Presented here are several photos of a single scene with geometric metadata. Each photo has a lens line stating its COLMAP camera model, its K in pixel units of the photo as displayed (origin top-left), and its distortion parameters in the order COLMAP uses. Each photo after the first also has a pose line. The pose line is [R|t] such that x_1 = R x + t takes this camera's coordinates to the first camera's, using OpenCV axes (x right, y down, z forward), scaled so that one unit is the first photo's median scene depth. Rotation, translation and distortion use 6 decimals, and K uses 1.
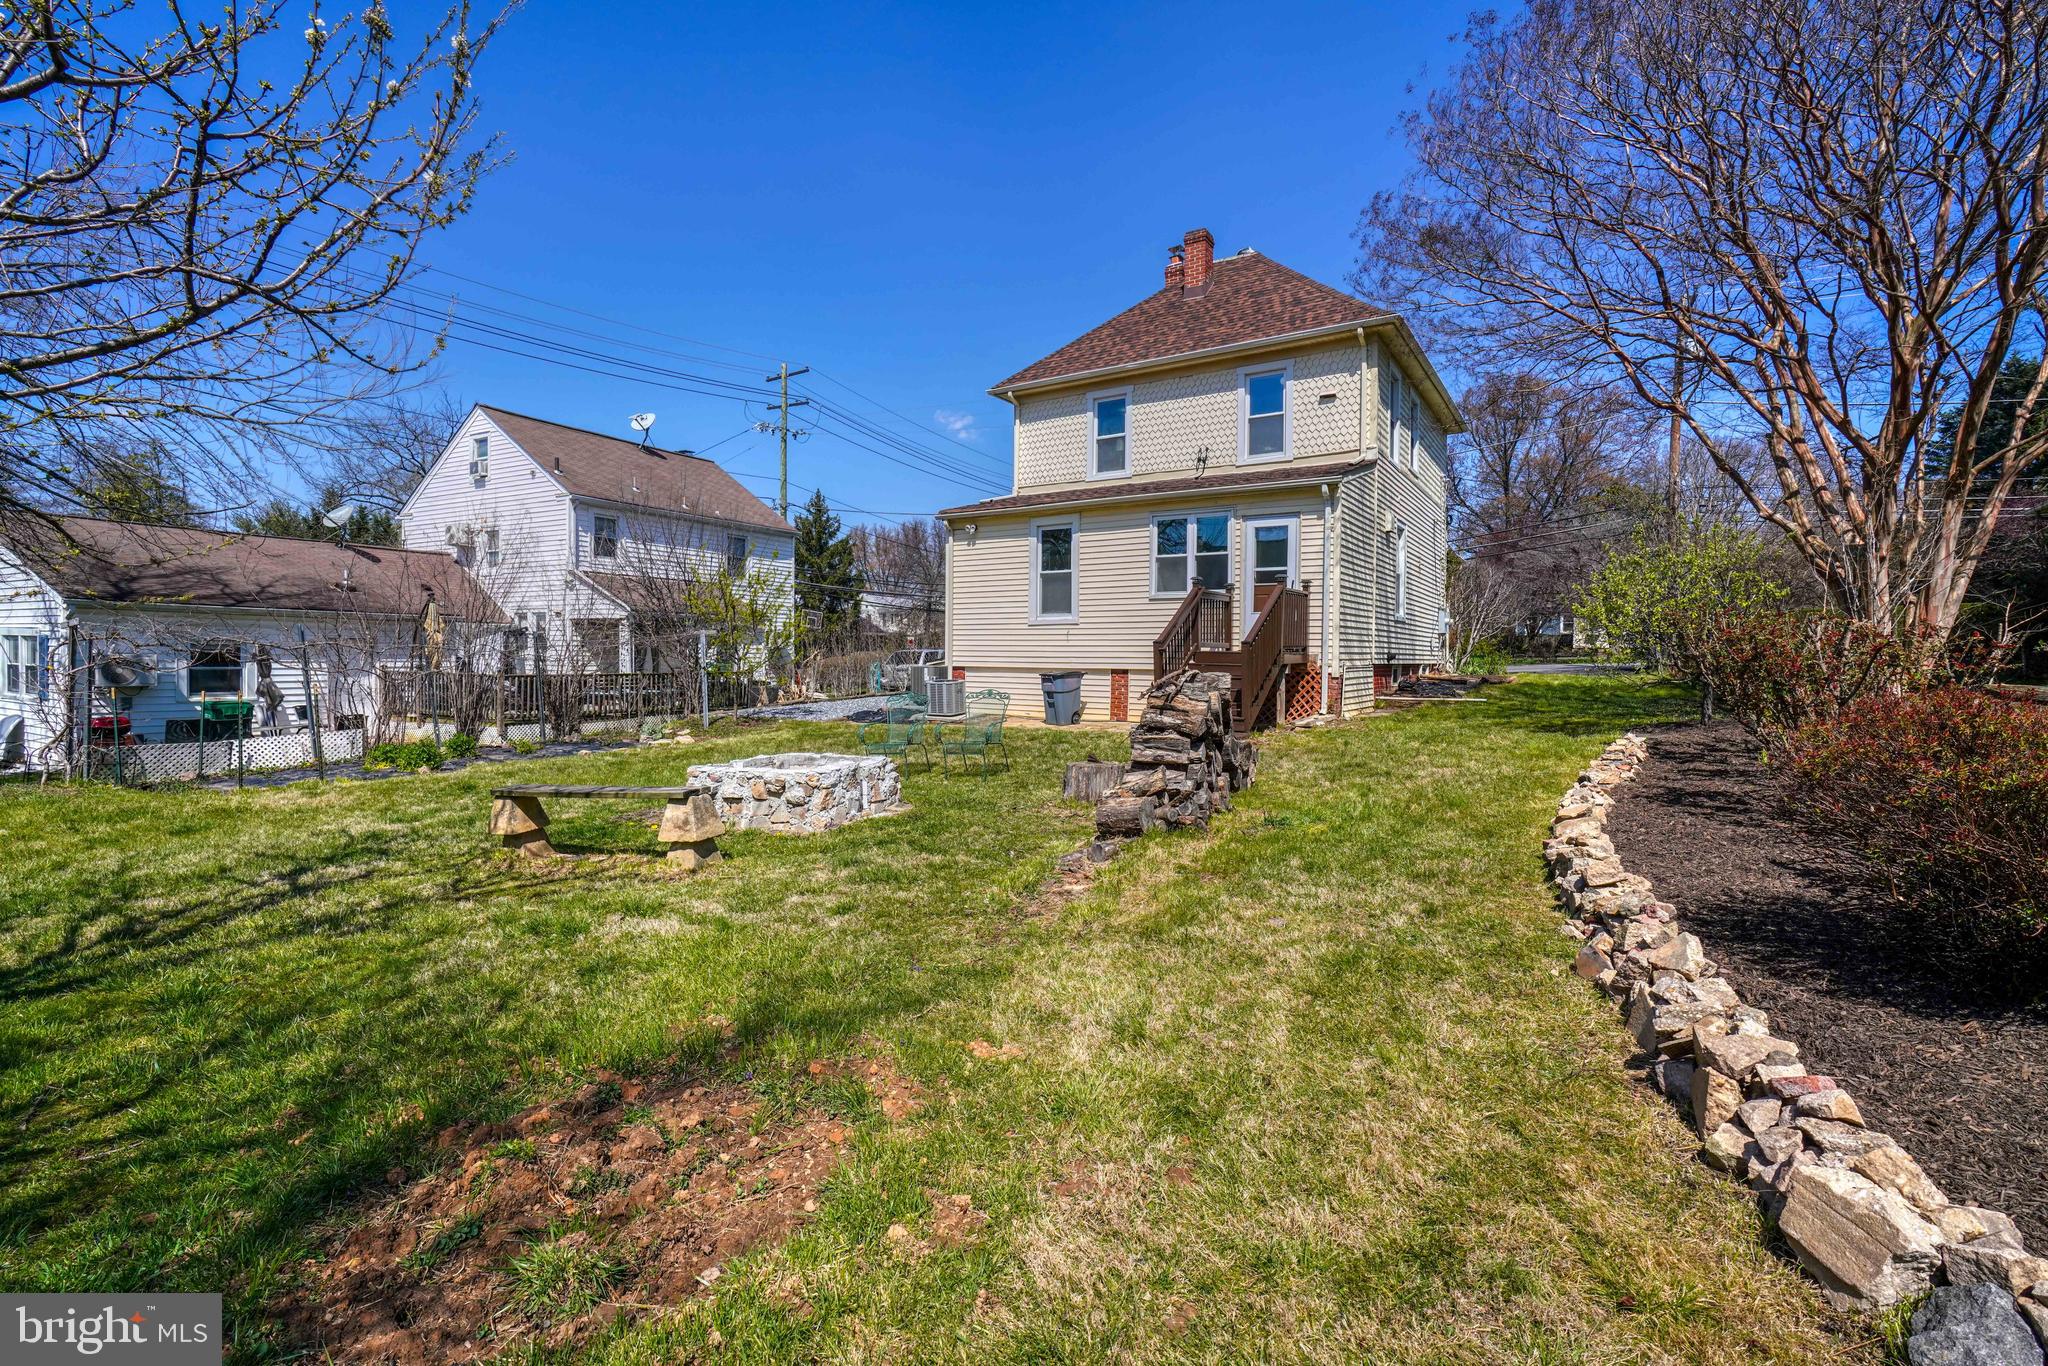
lens RADIAL K [[917.7, 0, 1013.7], [0, 917.7, 677.7], [0, 0, 1]] dist [-0.012519, 0.002052]
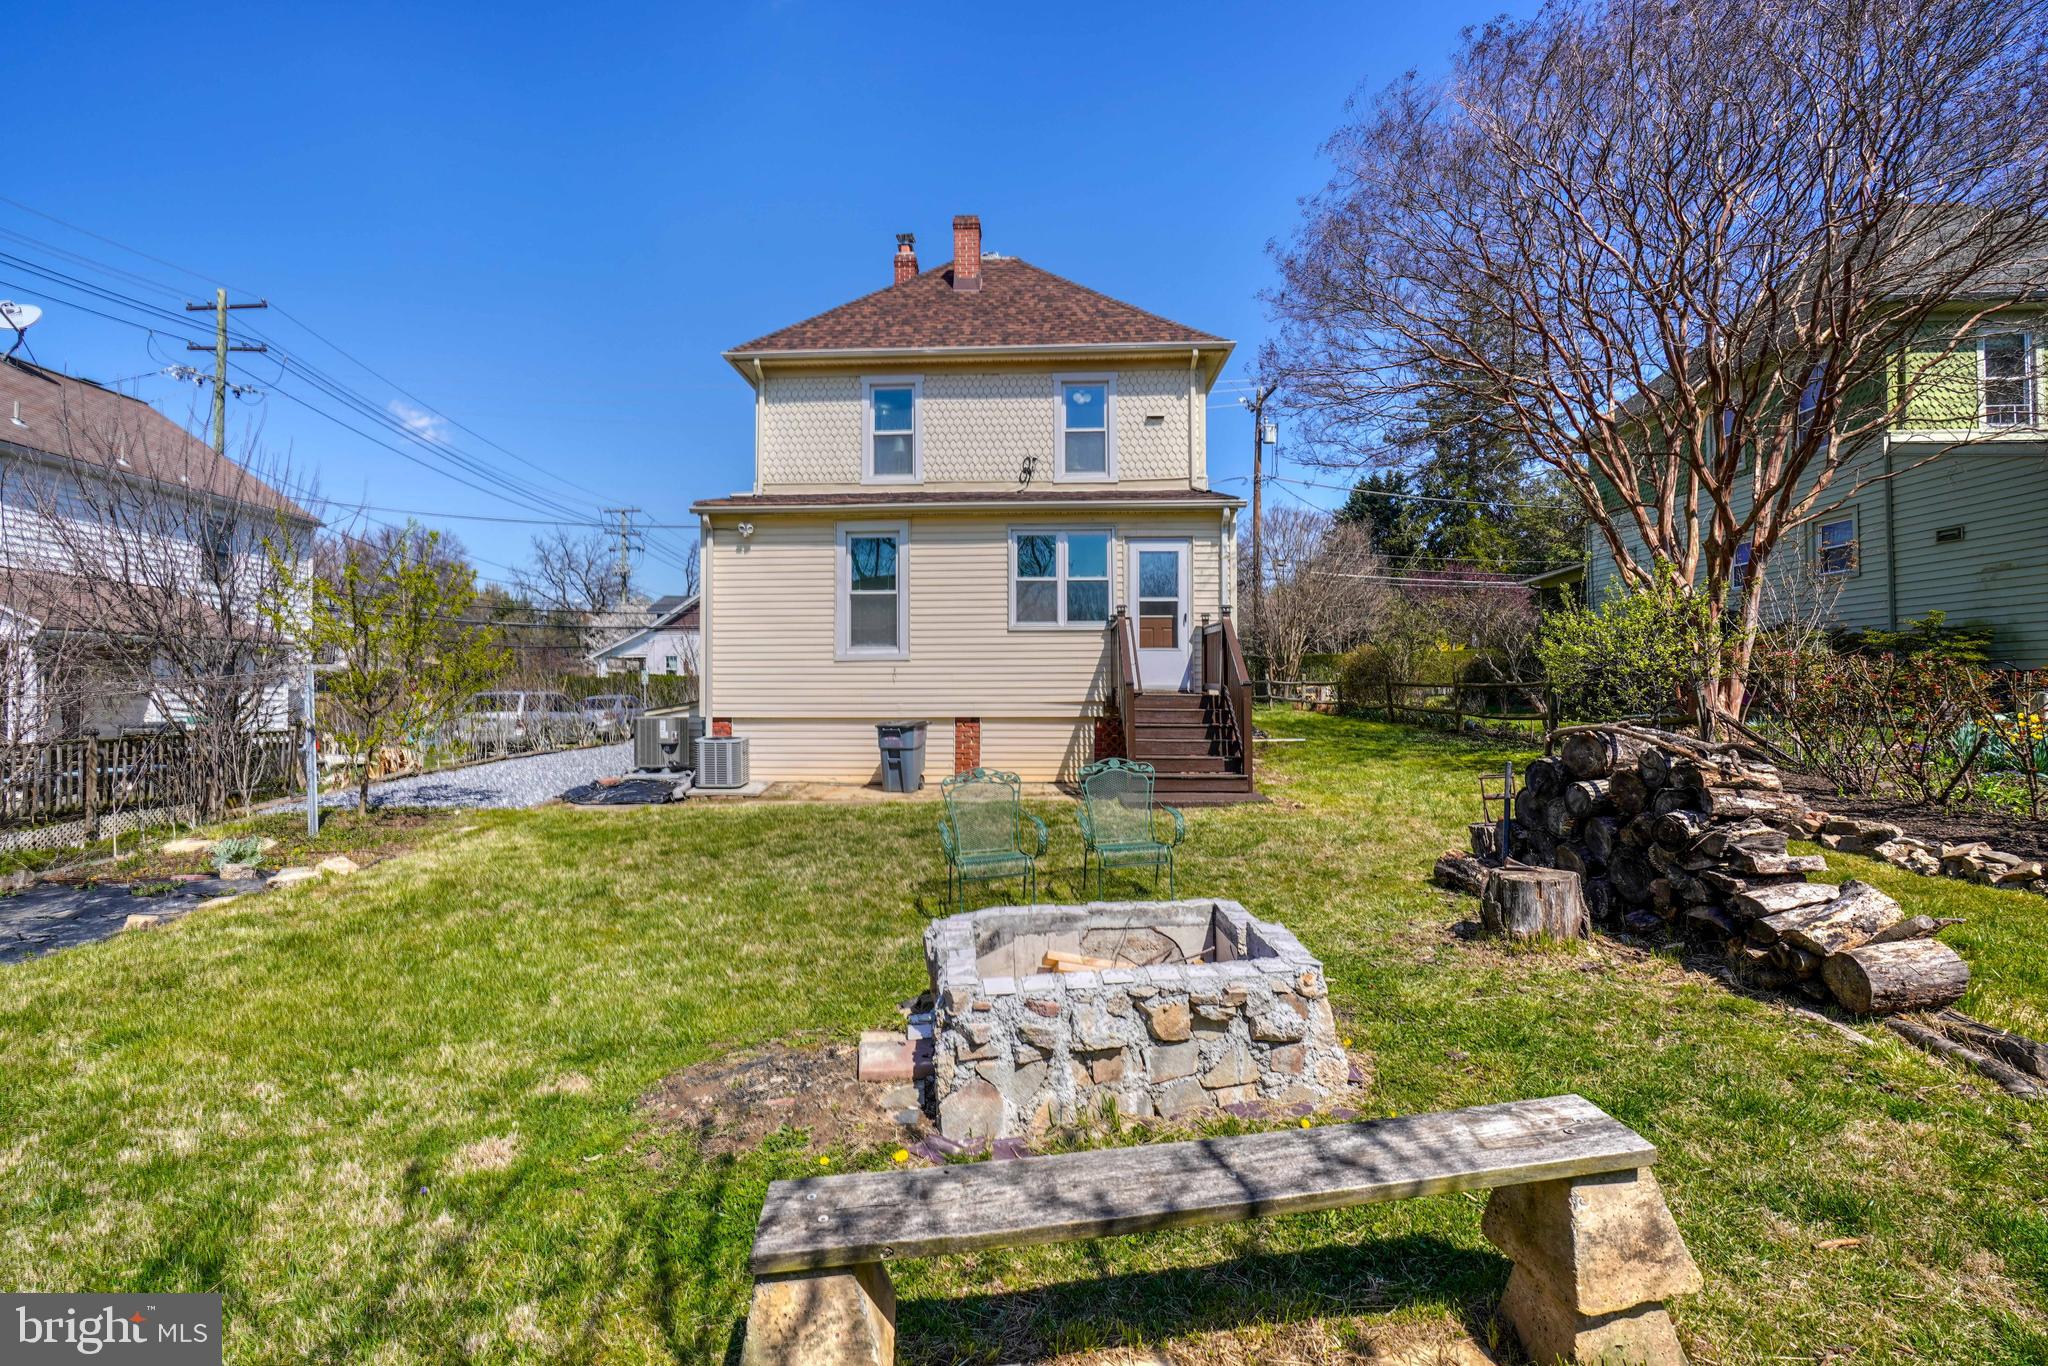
lens RADIAL K [[917.7, 0, 1012.5], [0, 917.7, 677.0], [0, 0, 1]] dist [-0.012519, 0.002052]
pose [[0.858432, 0.001031, 0.512926, -0.249305], [0.021360, 0.999059, -0.037755, -0.012867], [-0.512482, 0.043366, 0.857602, 0.282141]]
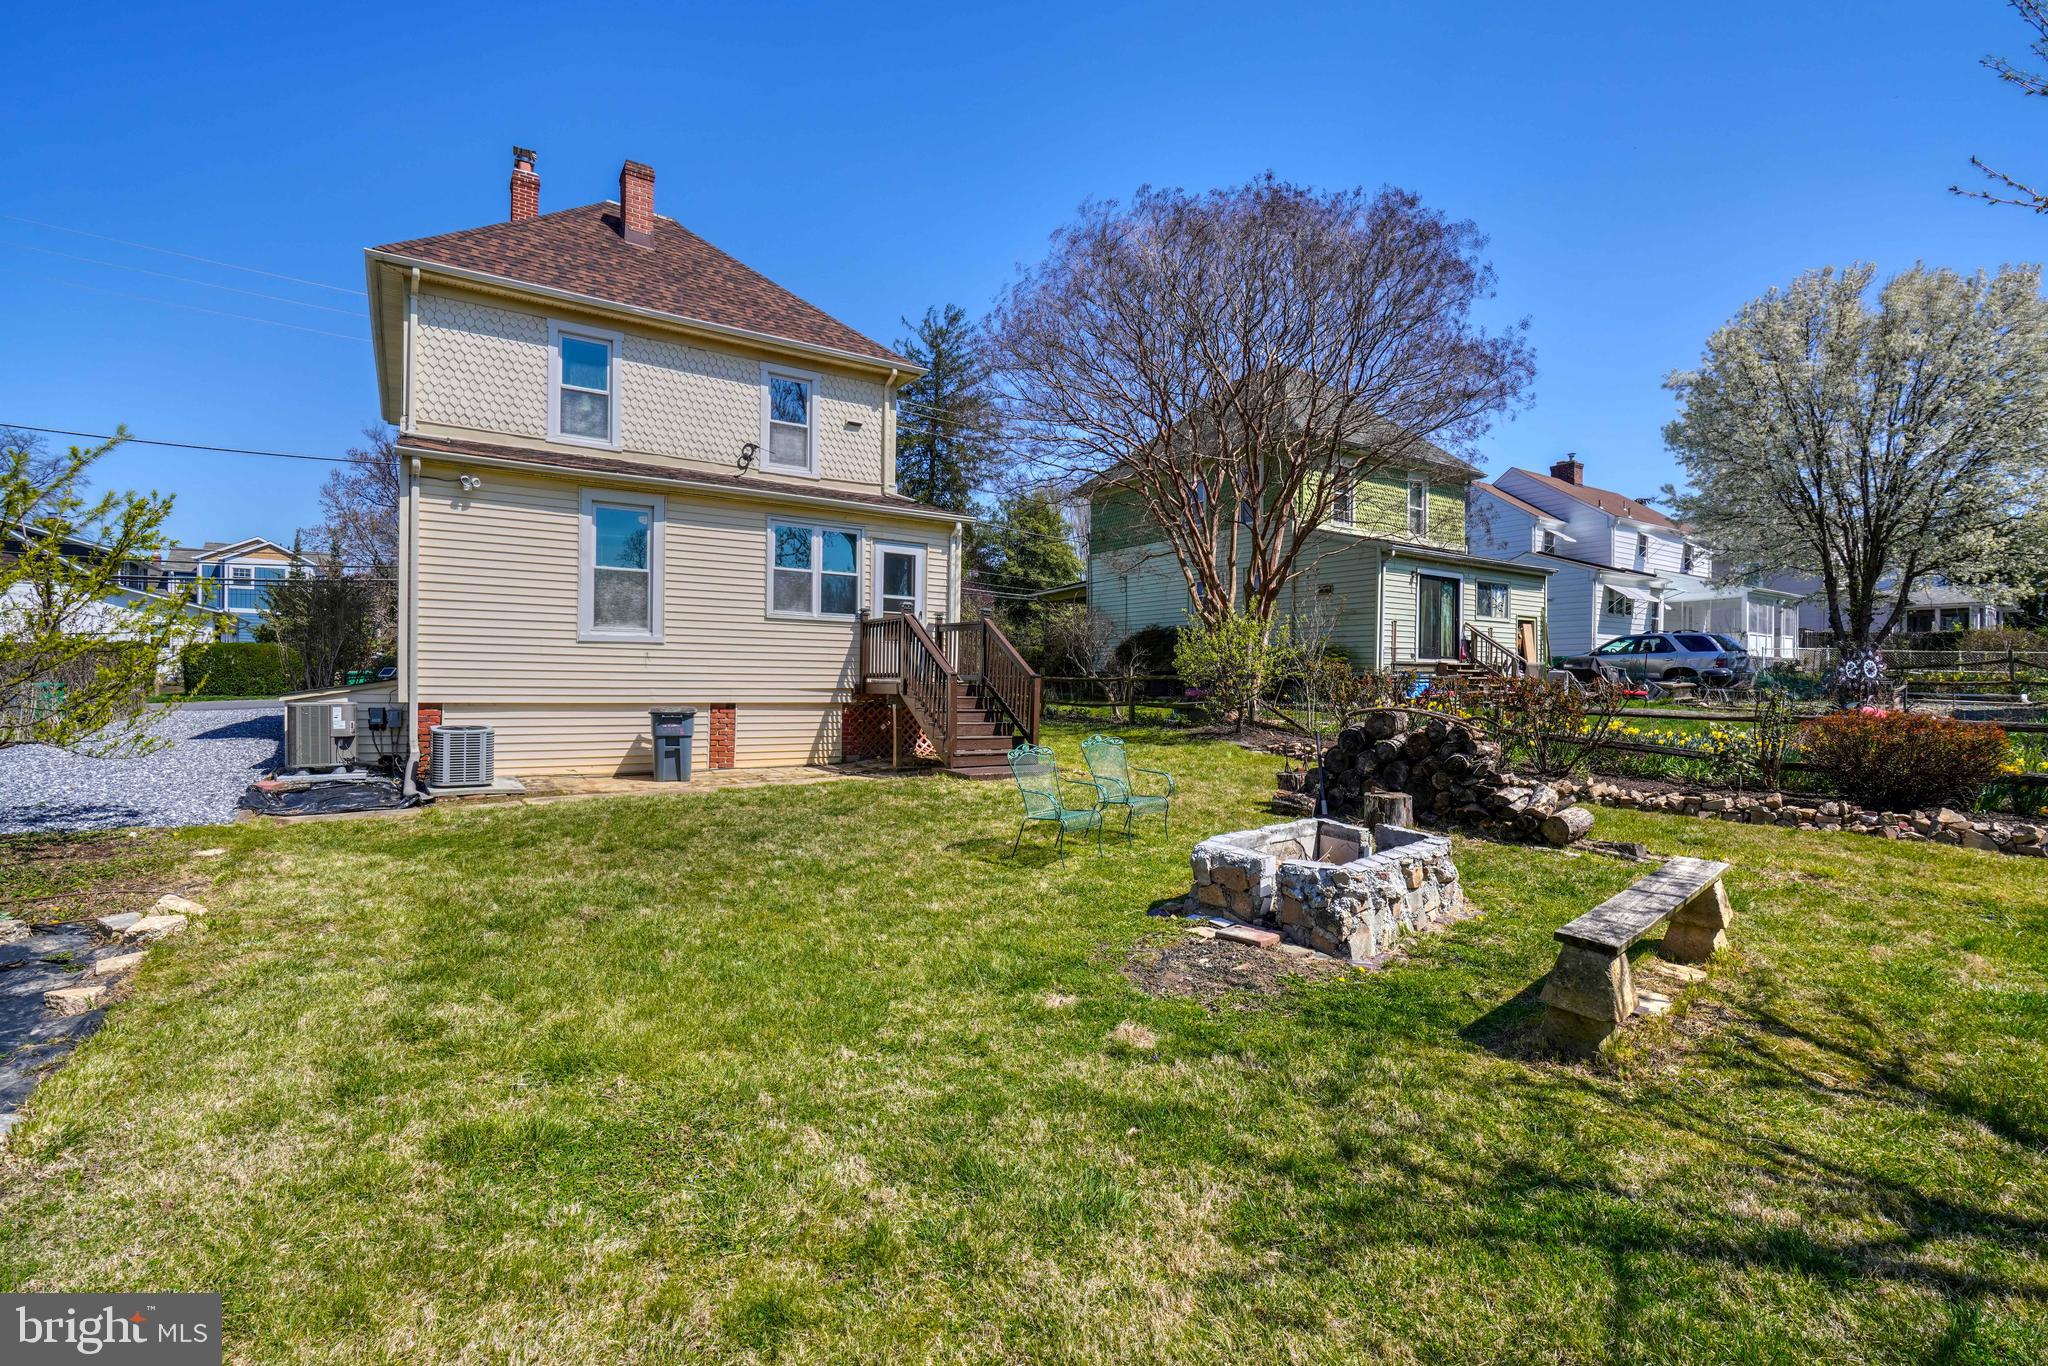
lens RADIAL K [[917.7, 0, 1014.7], [0, 917.7, 693.1], [0, 0, 1]] dist [-0.012519, 0.002052]
pose [[0.396839, -0.010529, 0.917828, -0.489062], [0.014442, 0.999882, 0.005226, -0.017917], [-0.917774, 0.011181, 0.396945, 0.436793]]
